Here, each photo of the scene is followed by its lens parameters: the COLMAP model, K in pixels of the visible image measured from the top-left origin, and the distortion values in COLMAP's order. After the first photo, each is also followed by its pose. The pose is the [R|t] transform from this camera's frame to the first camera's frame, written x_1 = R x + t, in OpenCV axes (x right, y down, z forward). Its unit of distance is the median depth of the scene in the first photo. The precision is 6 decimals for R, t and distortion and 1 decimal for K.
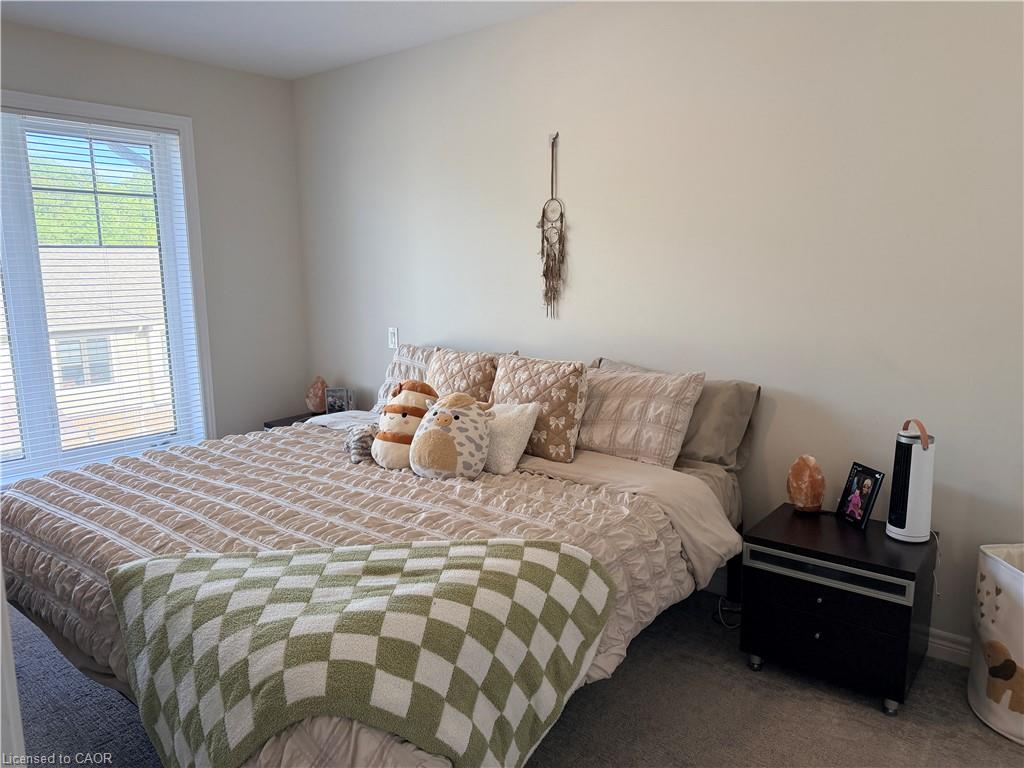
lens RADIAL K [[711.1, 0, 513.4], [0, 711.1, 390.3], [0, 0, 1]] dist [0.090721, -0.133456]
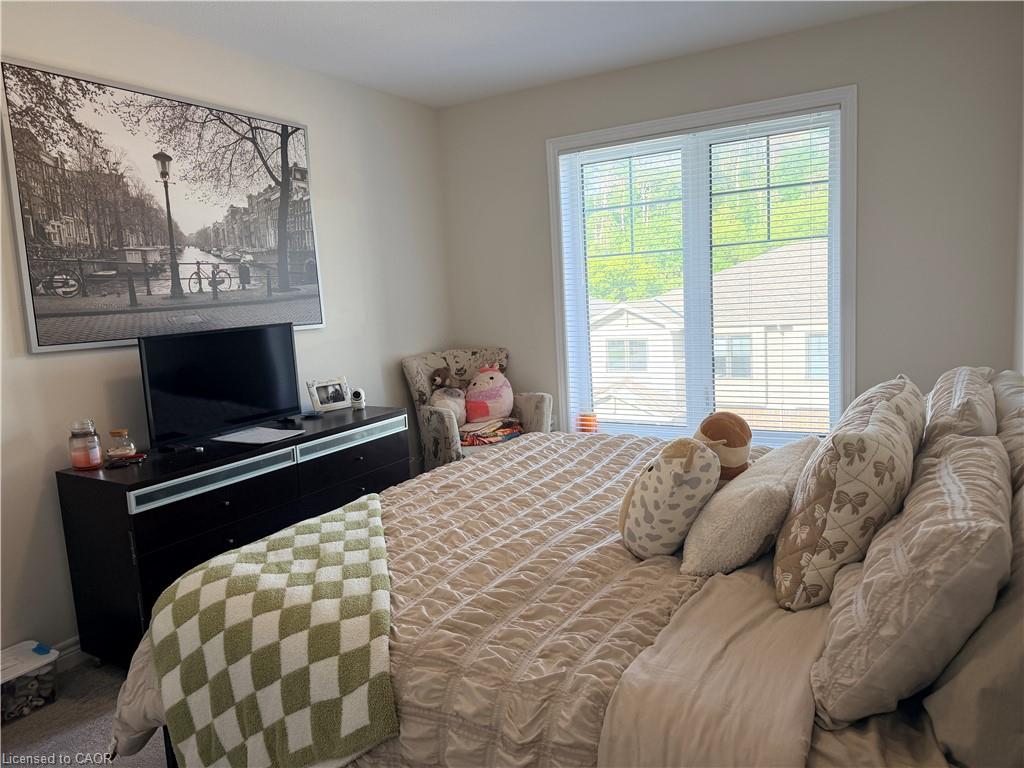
lens RADIAL K [[711.1, 0, 513.4], [0, 711.1, 390.3], [0, 0, 1]] dist [0.090721, -0.133456]
pose [[0.160814, 0.144426, -0.976361, 0.556819], [-0.113368, 0.985391, 0.127089, -0.109603], [0.980452, 0.090250, 0.174838, 0.674522]]
